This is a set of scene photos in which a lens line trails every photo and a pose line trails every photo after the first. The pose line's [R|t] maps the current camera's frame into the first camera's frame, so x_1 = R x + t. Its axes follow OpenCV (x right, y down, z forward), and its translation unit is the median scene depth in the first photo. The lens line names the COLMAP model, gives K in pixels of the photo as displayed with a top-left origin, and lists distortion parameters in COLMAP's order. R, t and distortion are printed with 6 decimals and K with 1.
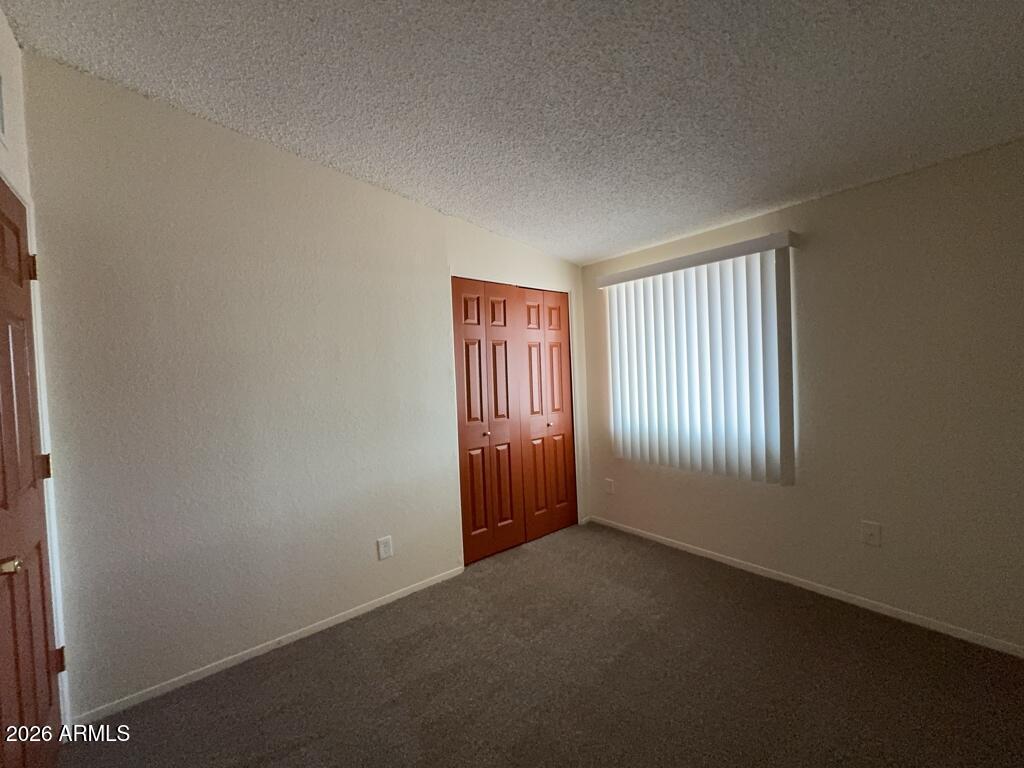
lens RADIAL K [[412.4, 0, 512.2], [0, 412.4, 379.9], [0, 0, 1]] dist [-0.001259, -0.000459]
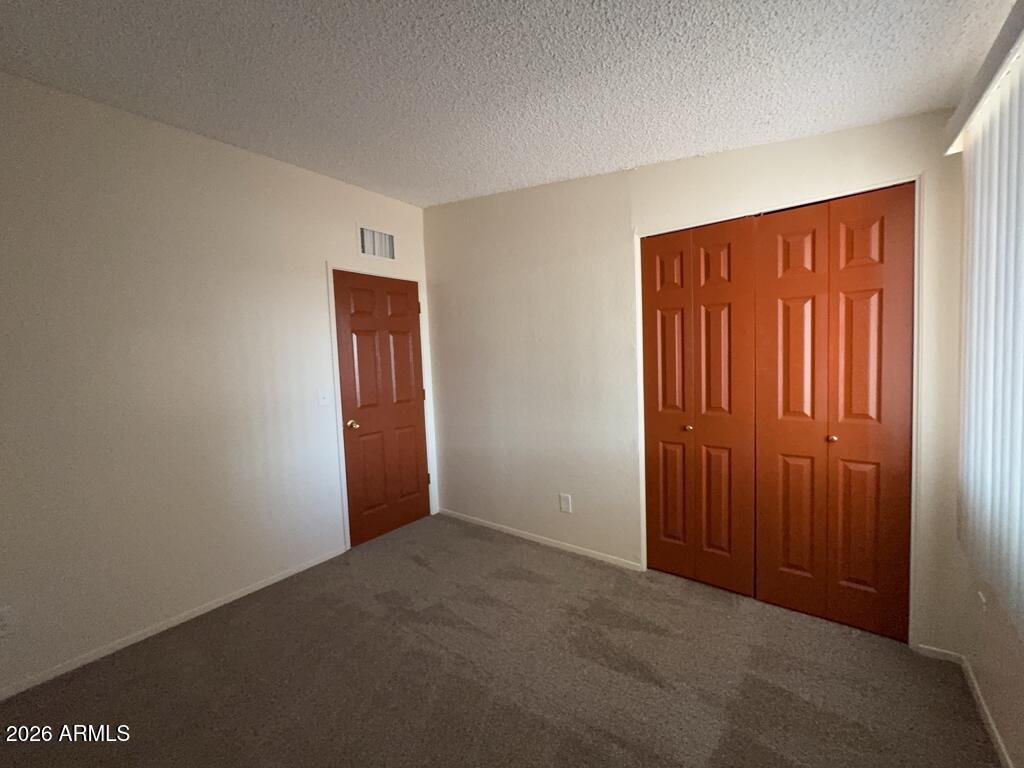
lens RADIAL K [[412.4, 0, 505.9], [0, 412.4, 387.0], [0, 0, 1]] dist [-0.001259, -0.000459]
pose [[0.225118, 0.097345, -0.969457, 0.580942], [0.004251, 0.994889, 0.100886, -0.026296], [0.974322, -0.026832, 0.223553, 0.463155]]
